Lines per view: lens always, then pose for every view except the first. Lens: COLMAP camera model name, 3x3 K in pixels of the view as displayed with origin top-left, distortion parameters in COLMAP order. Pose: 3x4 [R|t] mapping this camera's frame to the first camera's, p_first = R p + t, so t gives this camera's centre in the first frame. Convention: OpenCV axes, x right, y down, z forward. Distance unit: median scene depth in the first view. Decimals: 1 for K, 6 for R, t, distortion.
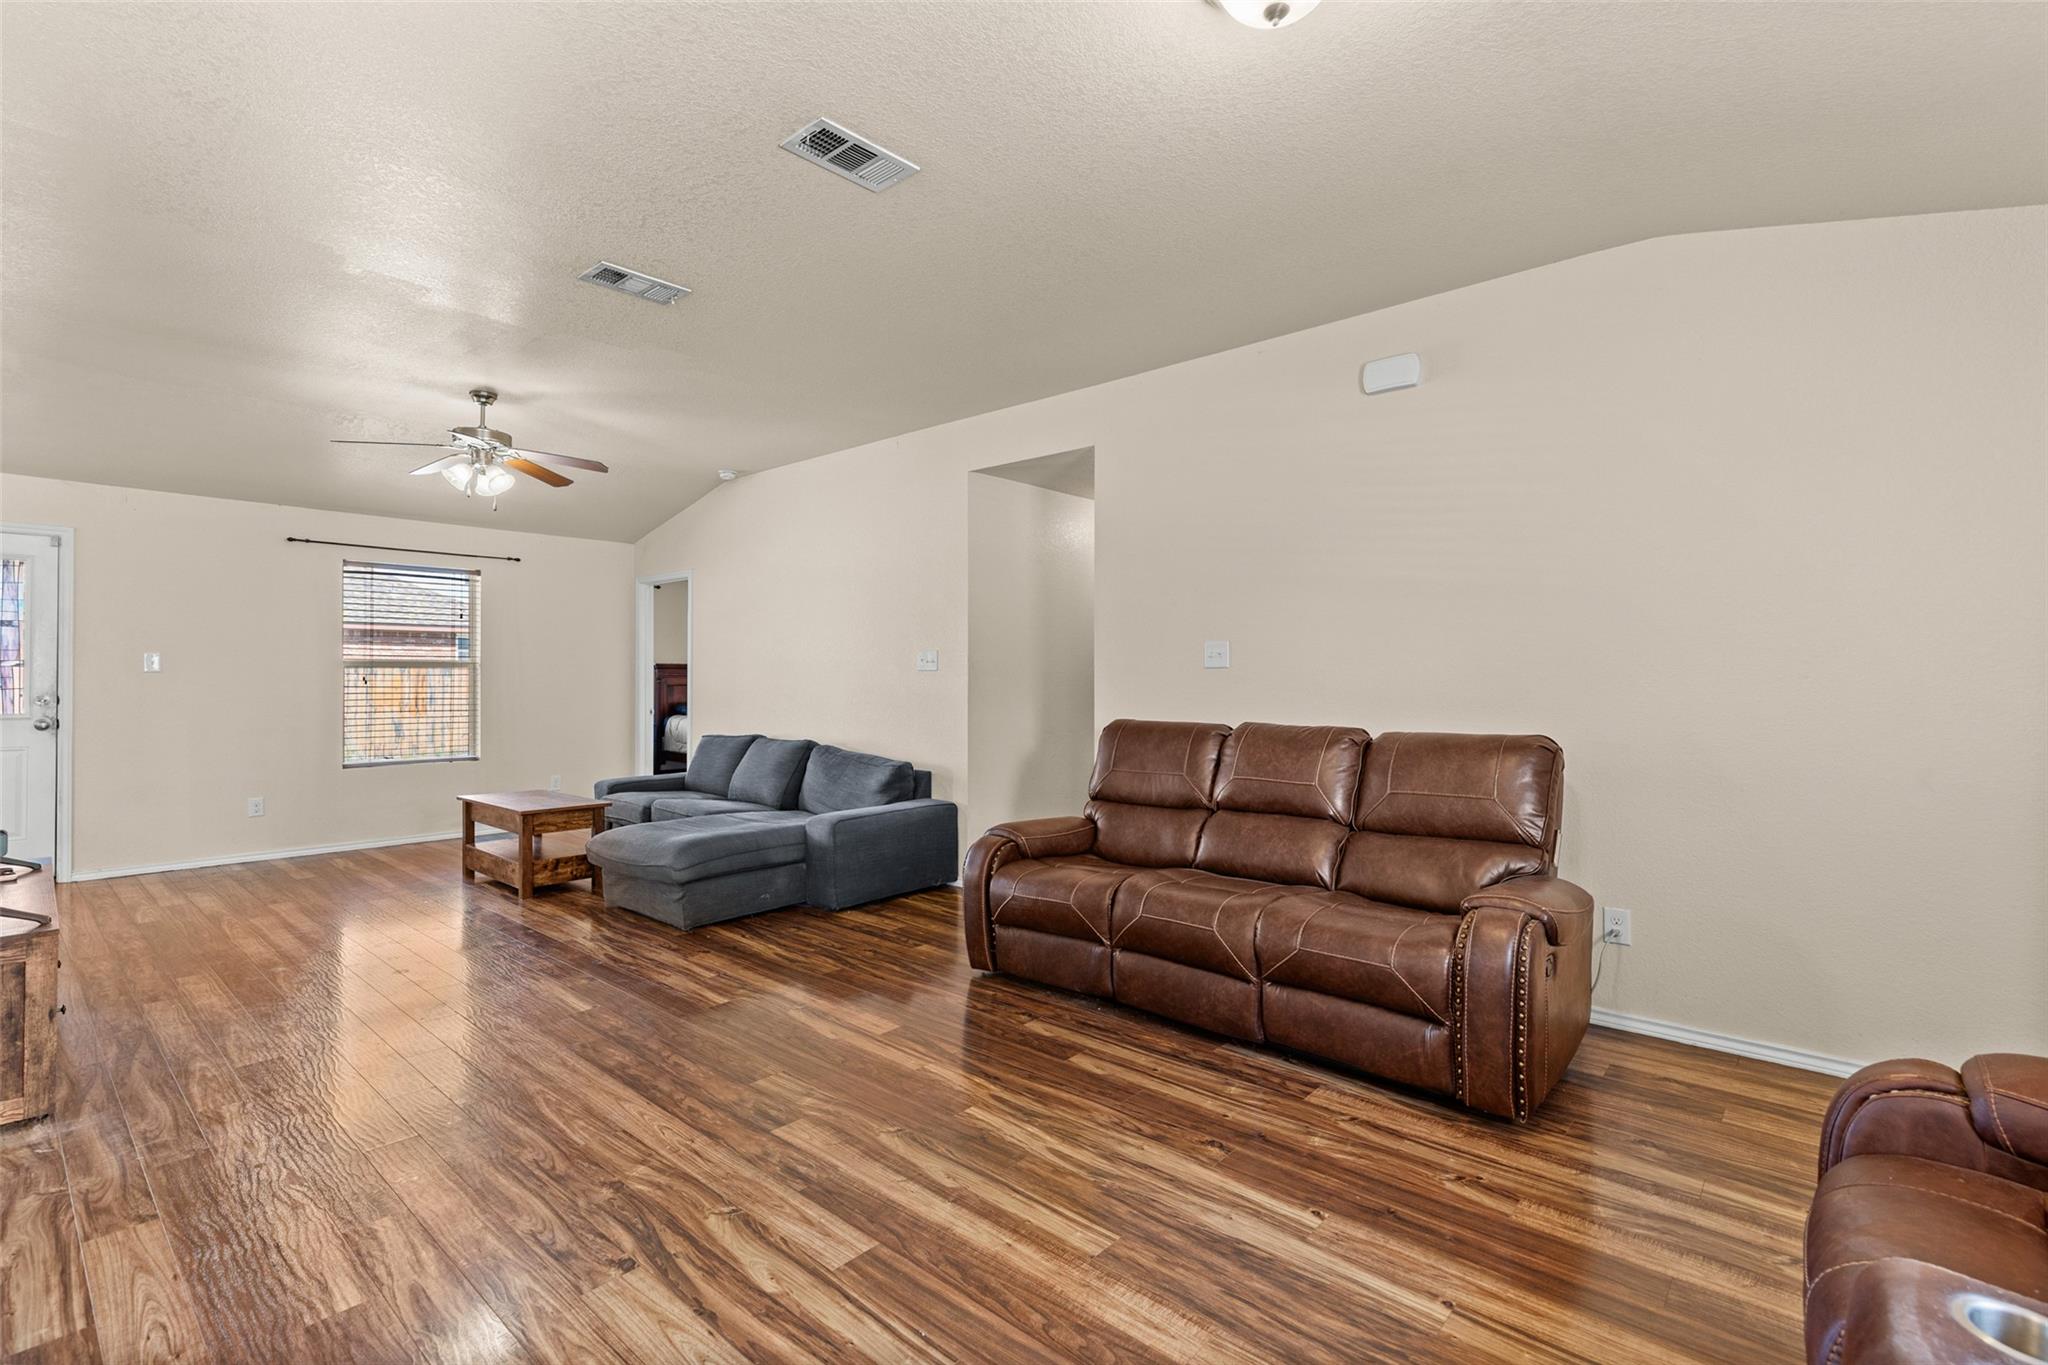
lens RADIAL K [[917.3, 0, 1021.2], [0, 917.3, 678.8], [0, 0, 1]] dist [0.008808, 0.000055]
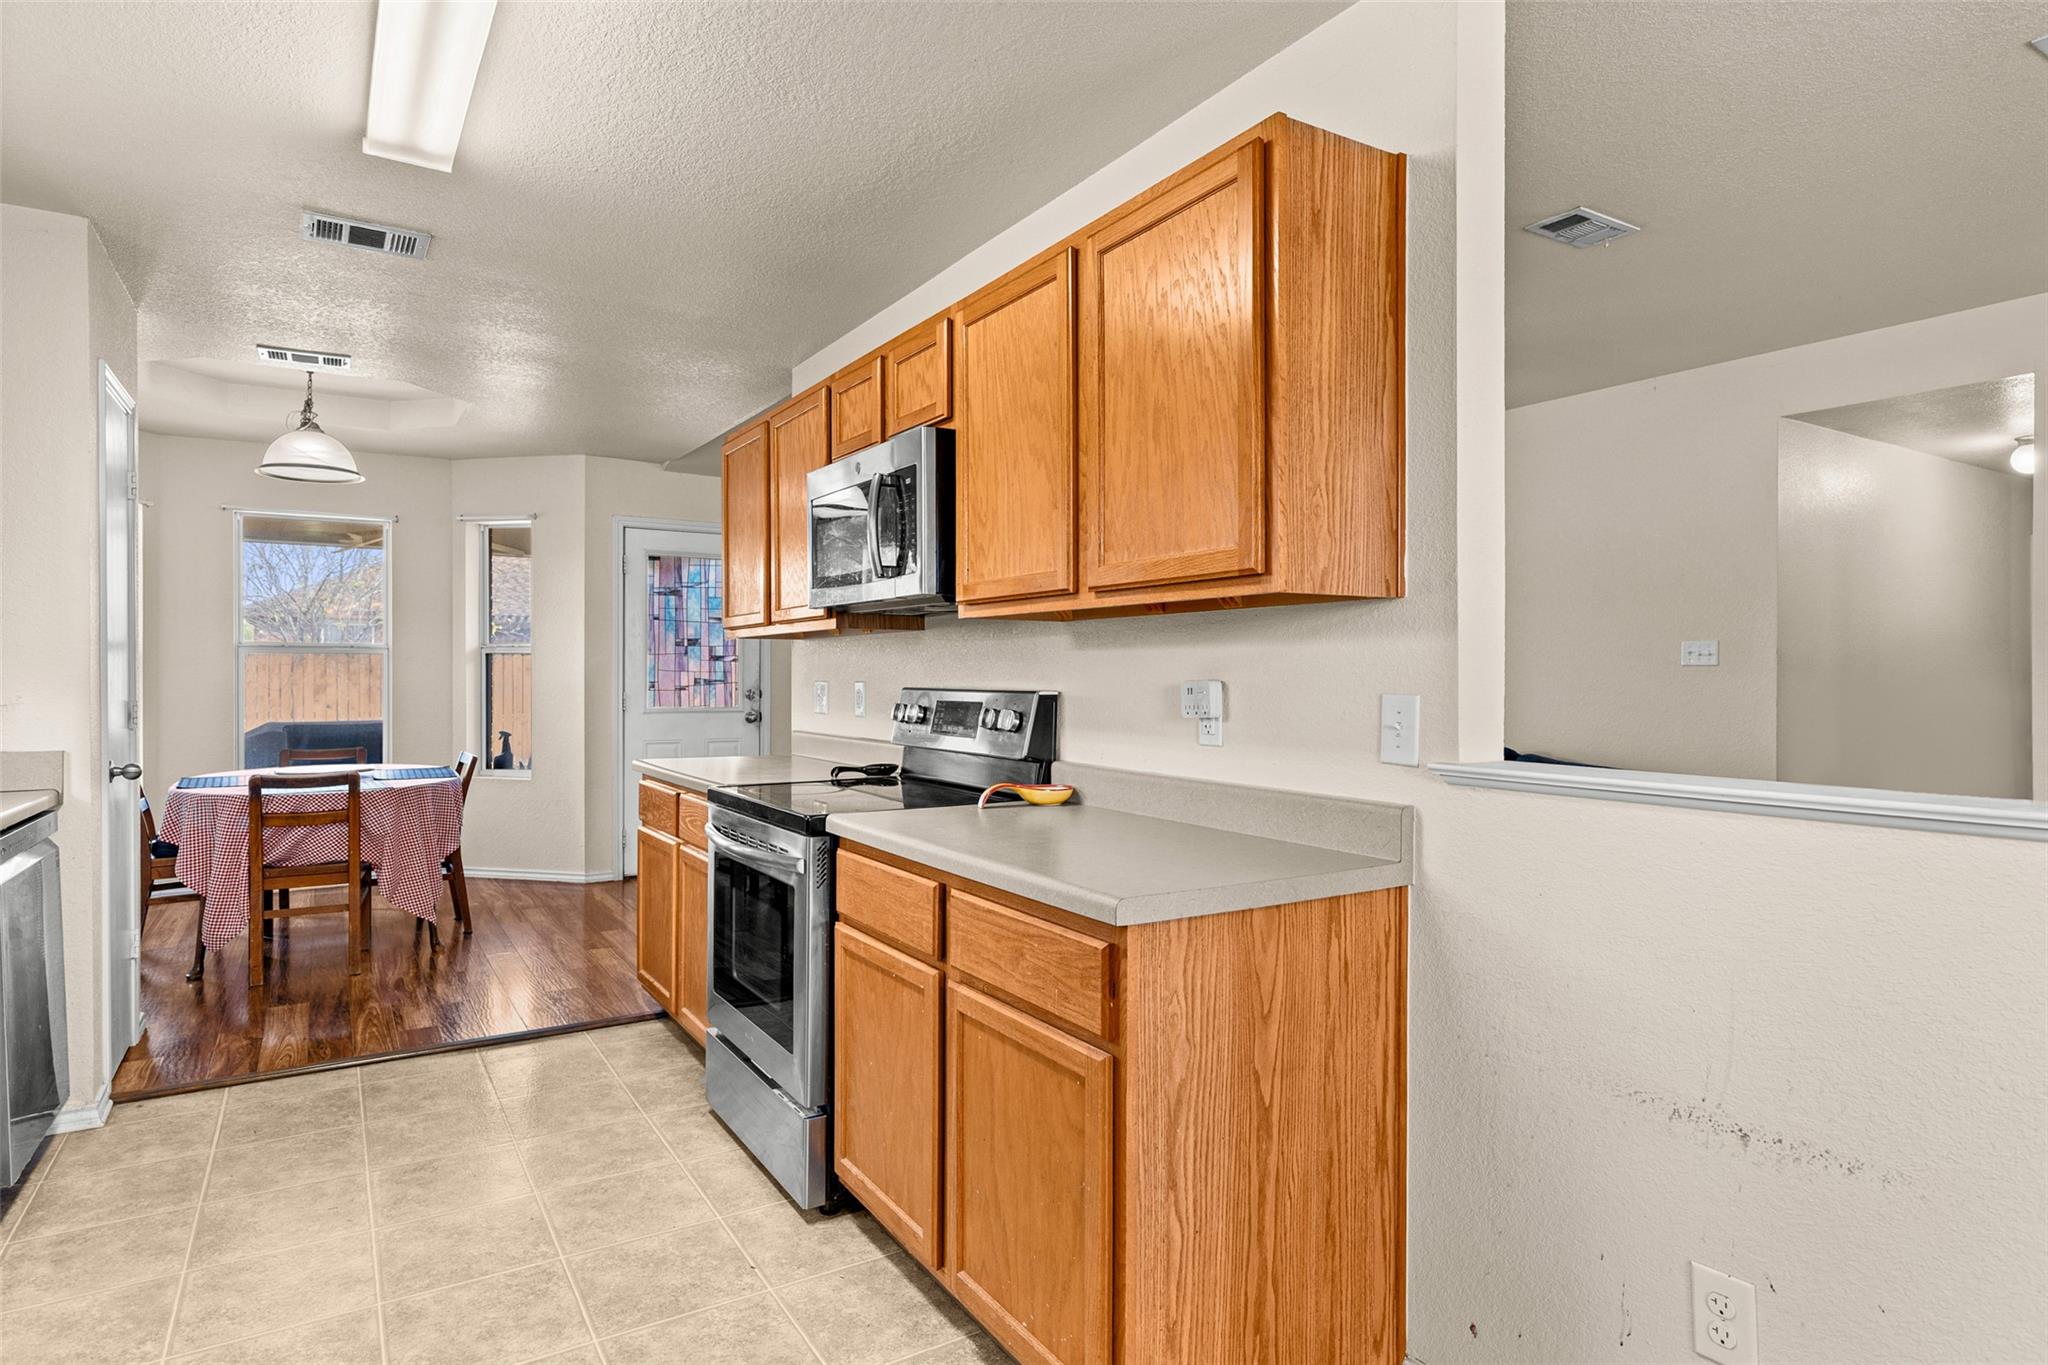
lens RADIAL K [[1105.2, 0, 1029.1], [0, 1105.2, 680.4], [0, 0, 1]] dist [0.002846, -0.000140]
pose [[0.959391, 0.004486, -0.282043, -0.654618], [-0.002837, 0.999976, 0.006255, -0.000722], [0.282064, -0.005201, 0.959381, -0.175830]]
